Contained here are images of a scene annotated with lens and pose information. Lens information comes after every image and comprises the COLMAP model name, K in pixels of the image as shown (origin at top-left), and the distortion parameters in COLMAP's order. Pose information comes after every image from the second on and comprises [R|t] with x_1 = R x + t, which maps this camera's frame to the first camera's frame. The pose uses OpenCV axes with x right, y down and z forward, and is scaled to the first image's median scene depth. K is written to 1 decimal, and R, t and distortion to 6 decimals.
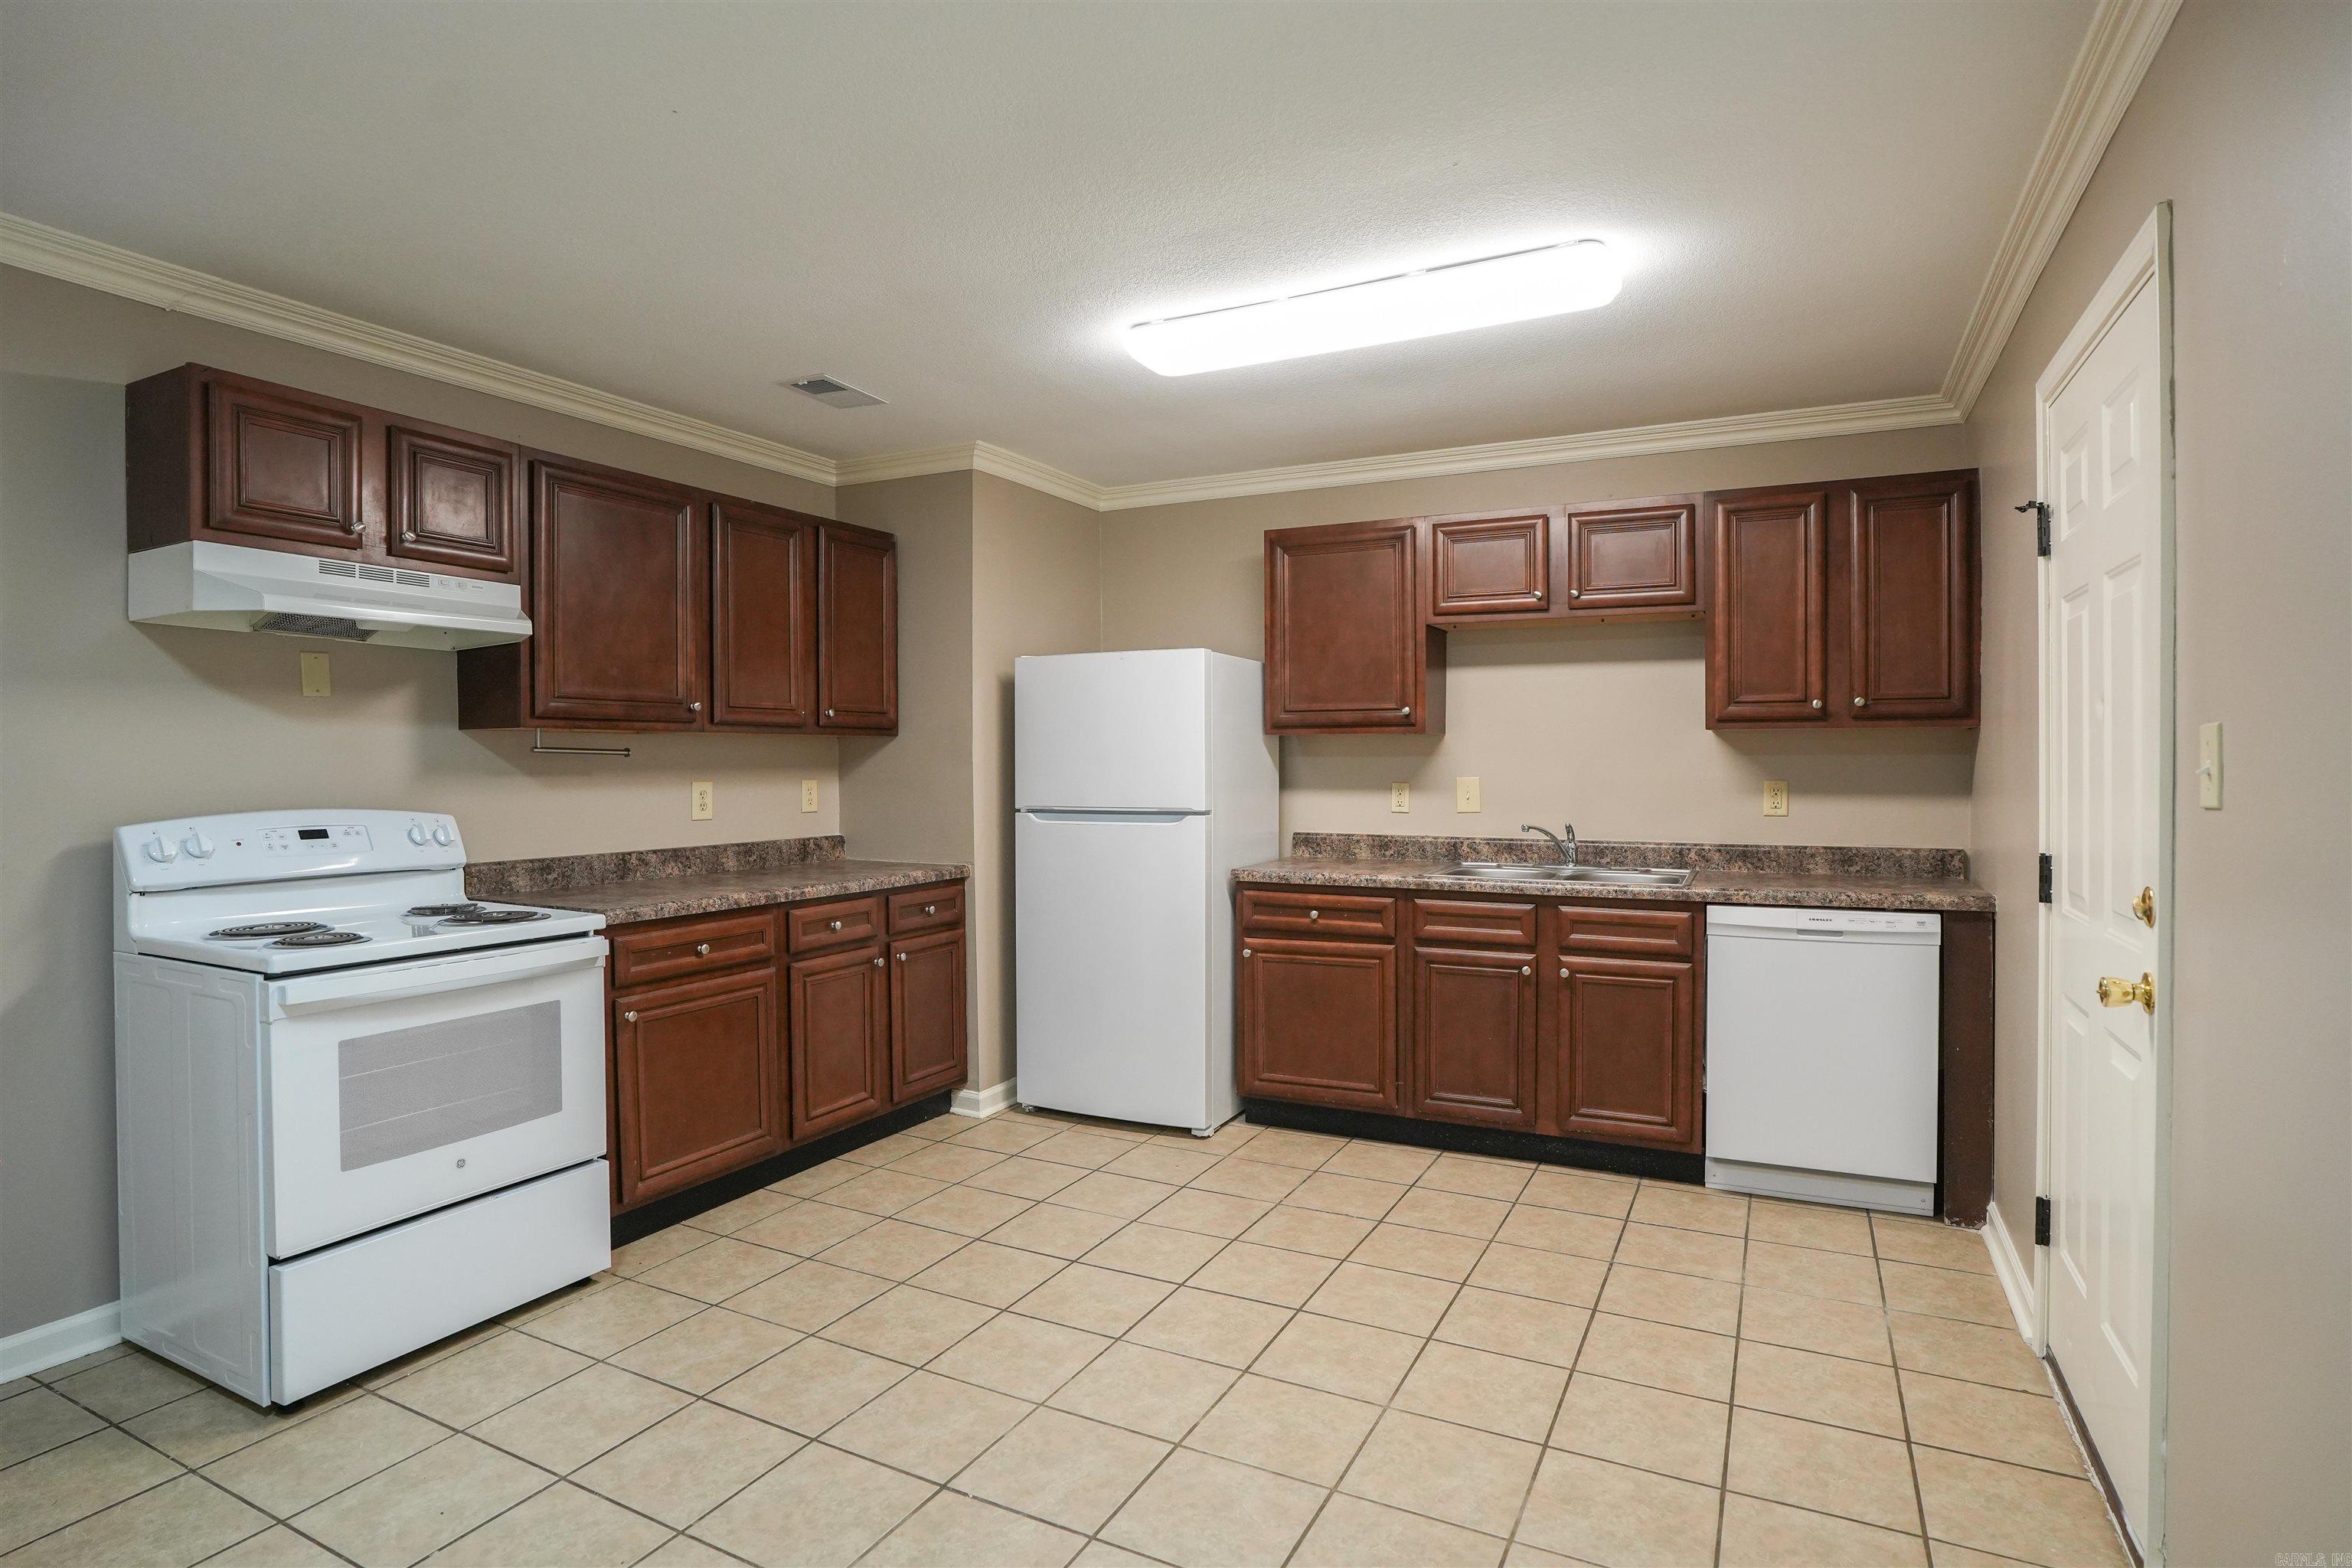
lens RADIAL K [[1210.1, 0, 1176.0], [0, 1210.1, 784.0], [0, 0, 1]] dist [-0.062962, 0.030618]
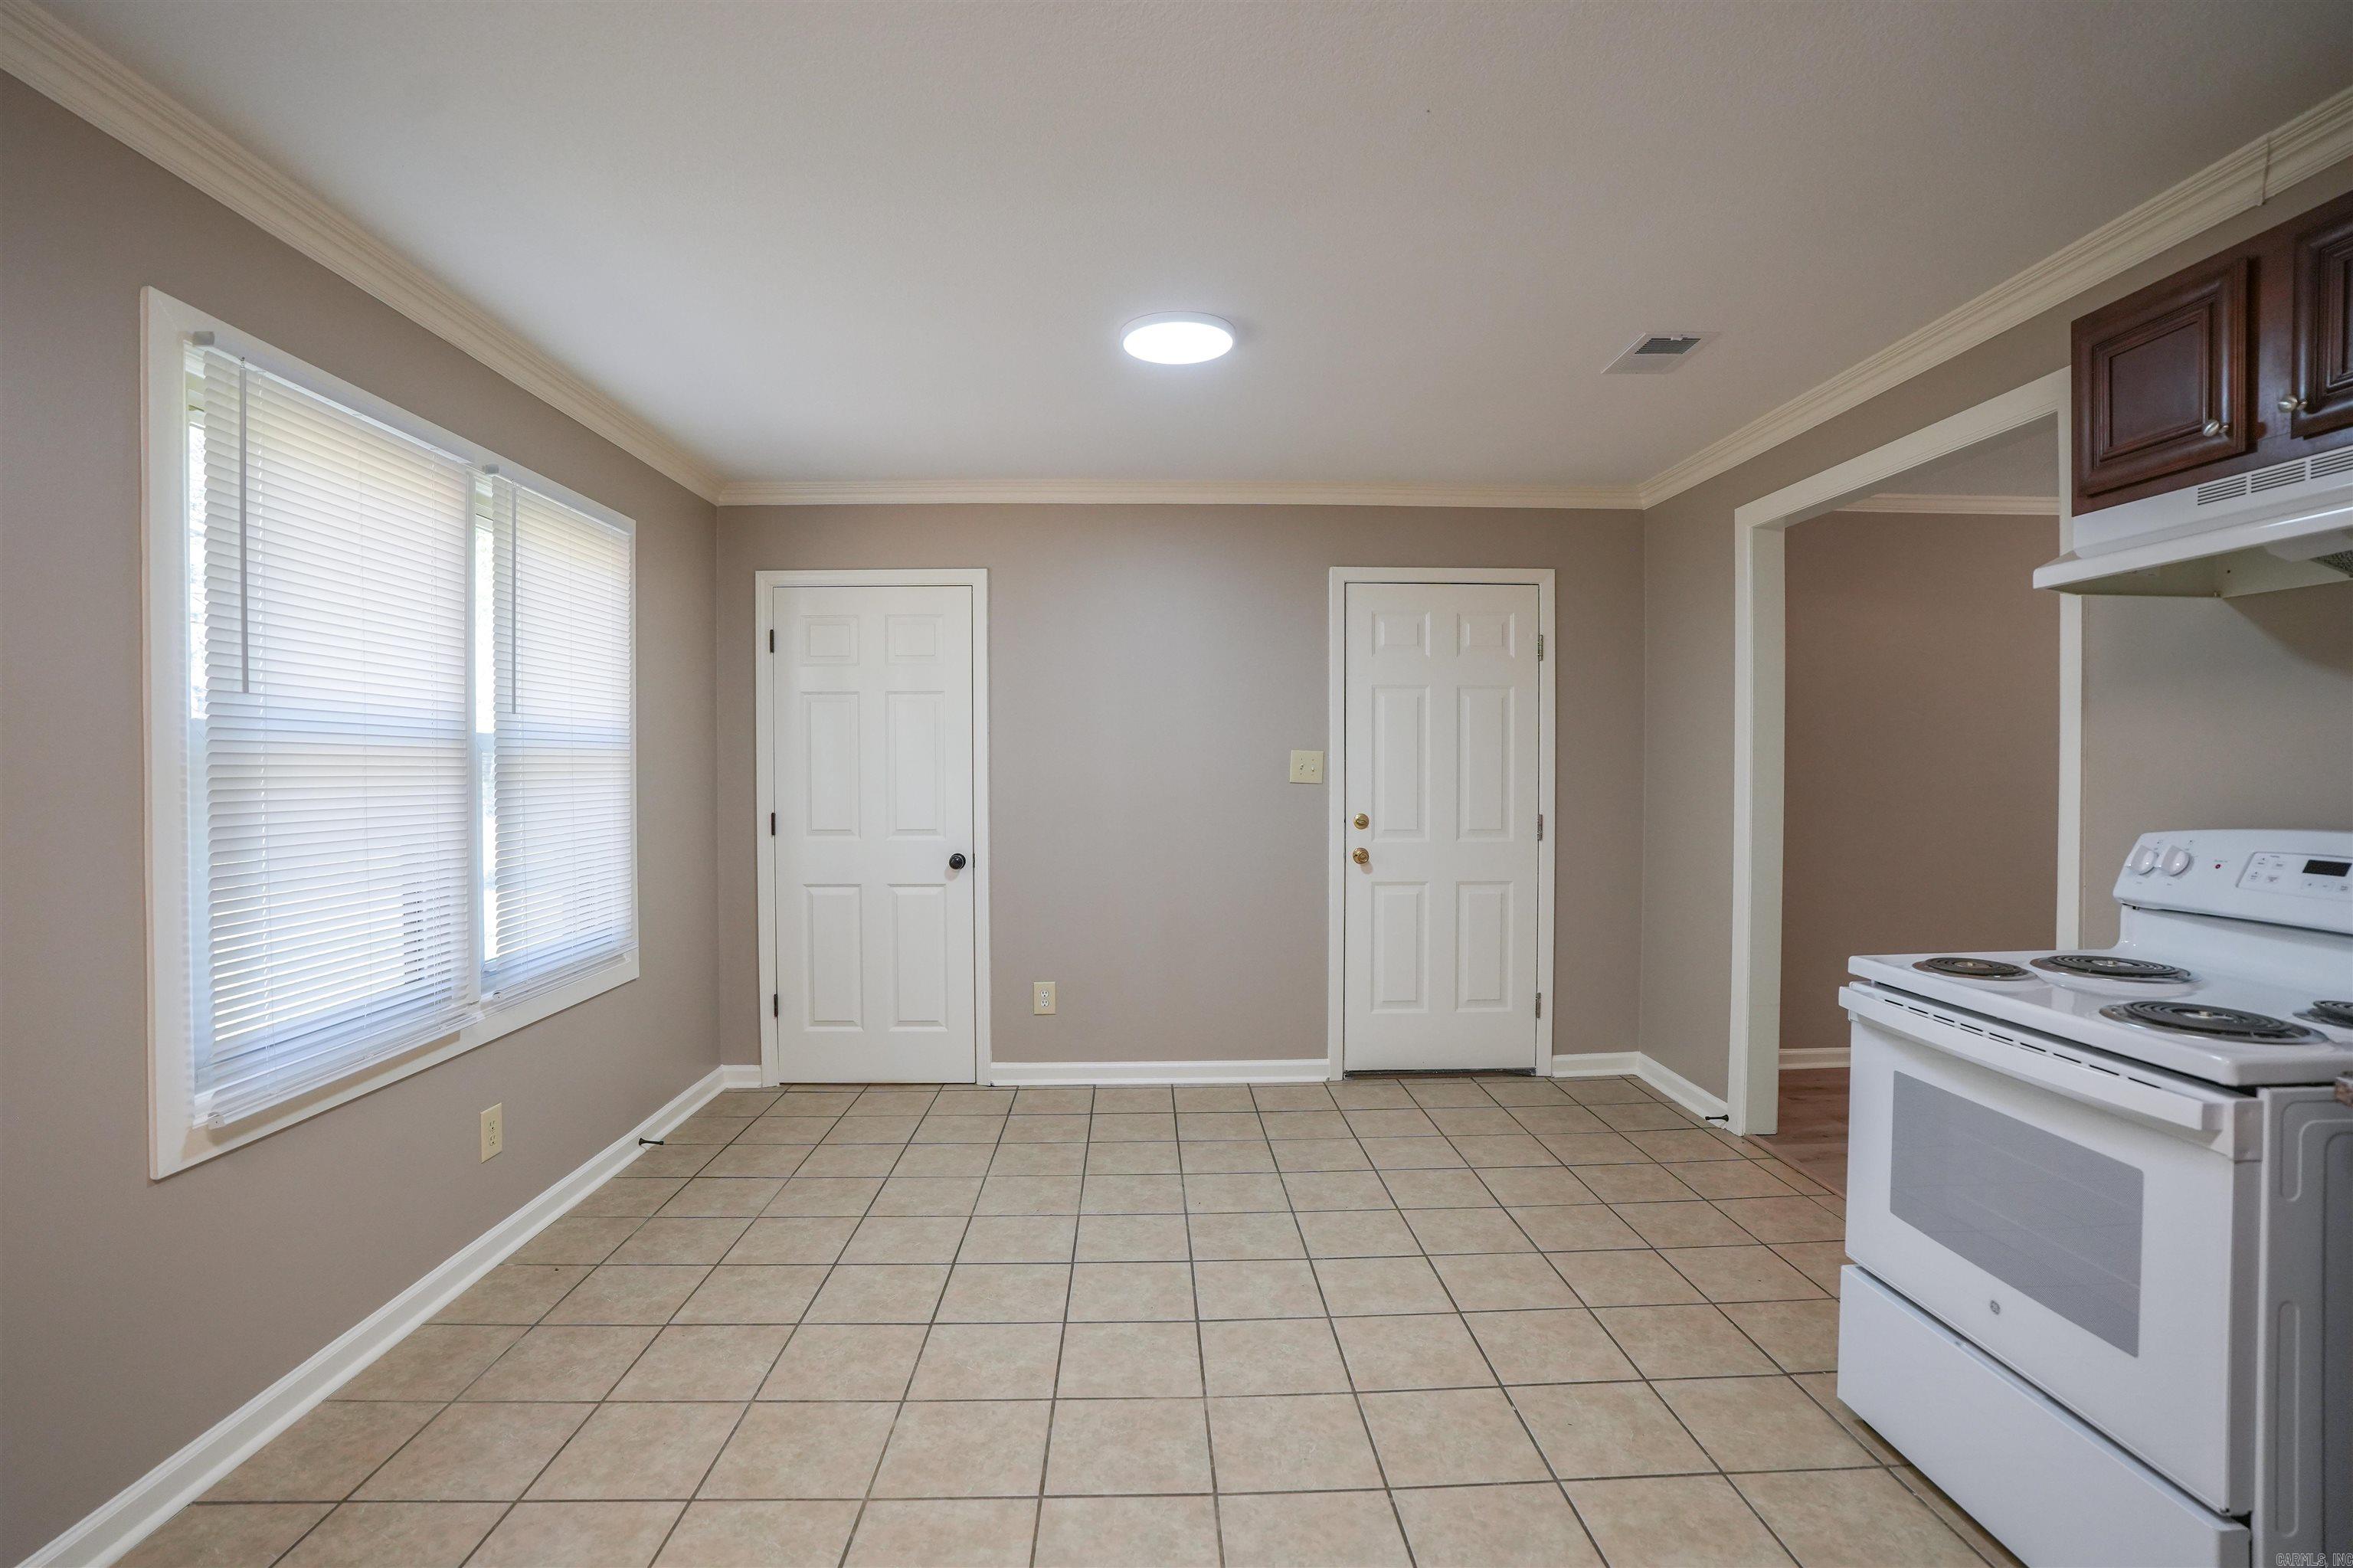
lens RADIAL K [[1100.1, 0, 1176.5], [0, 1100.1, 784.0], [0, 0, 1]] dist [-0.073202, 0.032077]
pose [[-0.870773, 0.013472, -0.491501, 0.120338], [-0.003313, 0.999441, 0.033263, -0.019575], [0.491675, 0.030593, -0.870241, 0.973526]]
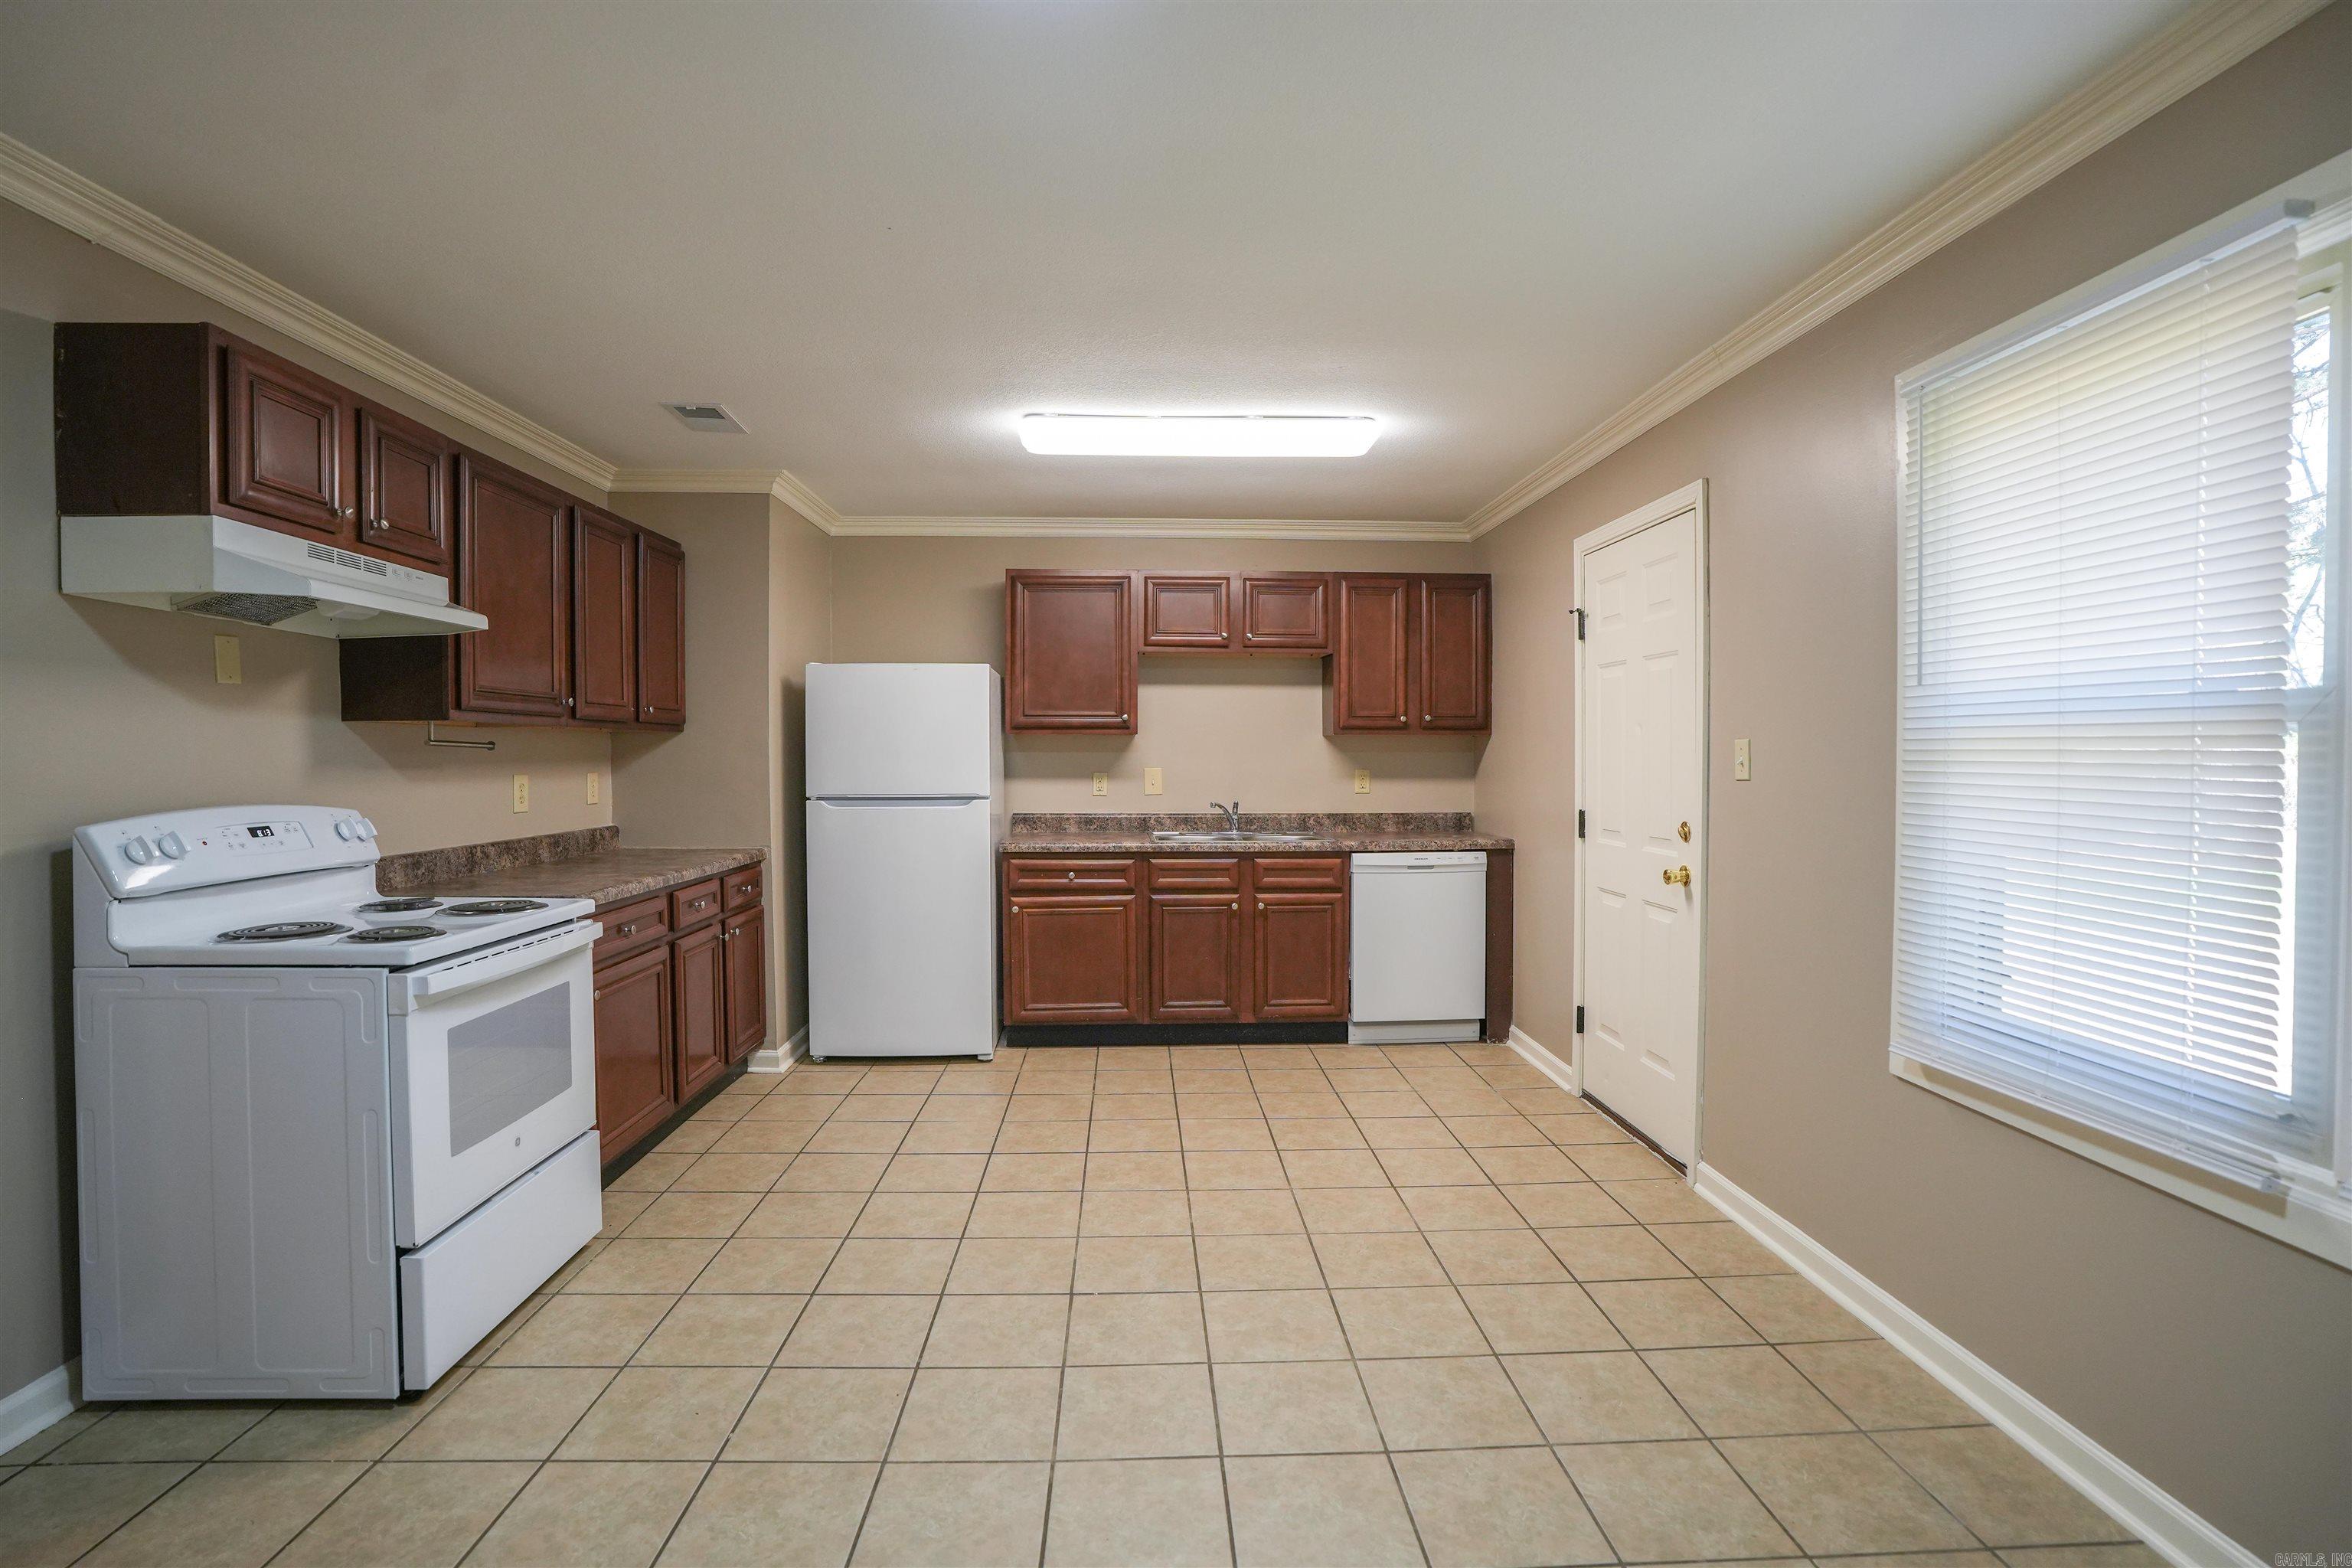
lens RADIAL K [[1099.6, 0, 1176.0], [0, 1099.6, 784.0], [0, 0, 1]] dist [-0.073202, 0.032077]
pose [[0.867874, -0.010167, 0.496680, -0.419109], [0.006787, 0.999940, 0.008609, 0.002052], [-0.496738, -0.004101, 0.867891, -0.074422]]
